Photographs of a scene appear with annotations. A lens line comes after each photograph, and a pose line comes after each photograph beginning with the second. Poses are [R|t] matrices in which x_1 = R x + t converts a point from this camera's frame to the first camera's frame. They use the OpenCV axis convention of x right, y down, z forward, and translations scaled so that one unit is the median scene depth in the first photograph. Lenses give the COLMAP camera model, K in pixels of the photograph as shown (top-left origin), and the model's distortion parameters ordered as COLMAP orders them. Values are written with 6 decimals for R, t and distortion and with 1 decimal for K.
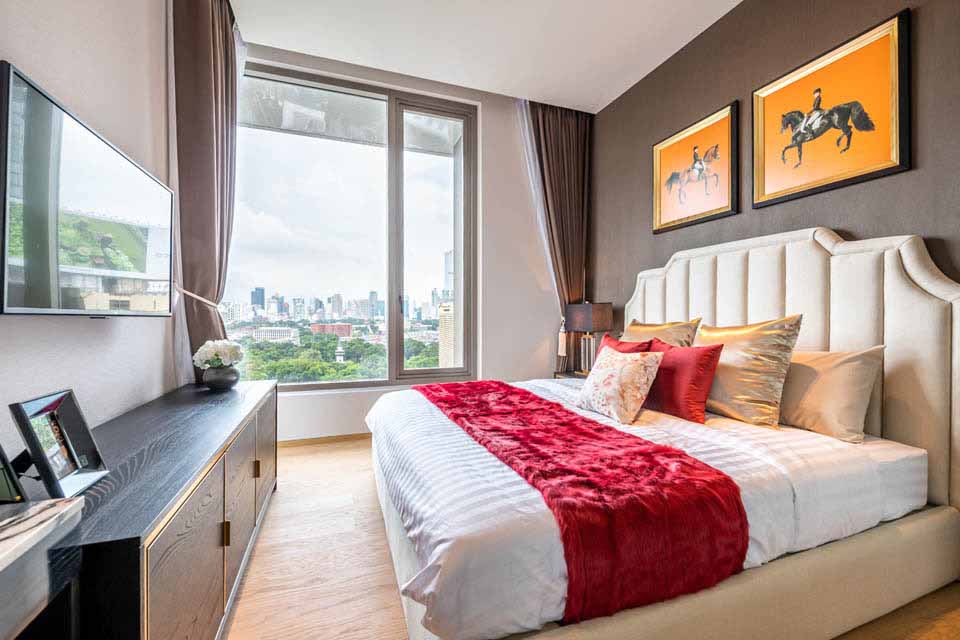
lens RADIAL K [[393.7, 0, 487.1], [0, 393.7, 316.7], [0, 0, 1]] dist [-0.000011, -0.000234]
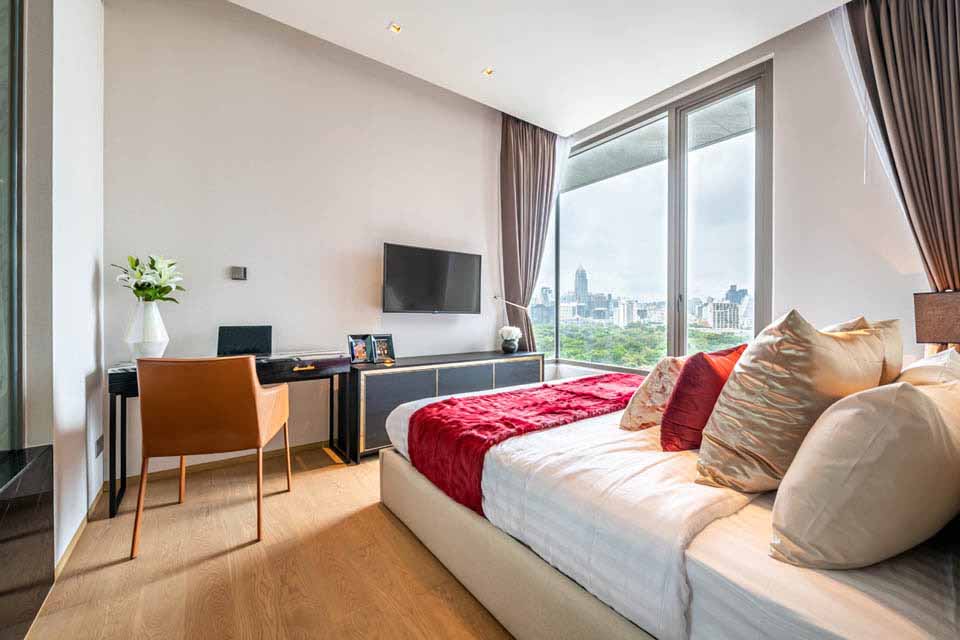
lens RADIAL K [[370.6, 0, 479.5], [0, 370.6, 315.4], [0, 0, 1]] dist [-0.000567, -0.000158]
pose [[0.297545, 0.002247, -0.954705, 0.558345], [-0.004411, 0.999990, 0.000979, 0.002280], [0.954697, 0.003920, 0.297552, 0.201708]]
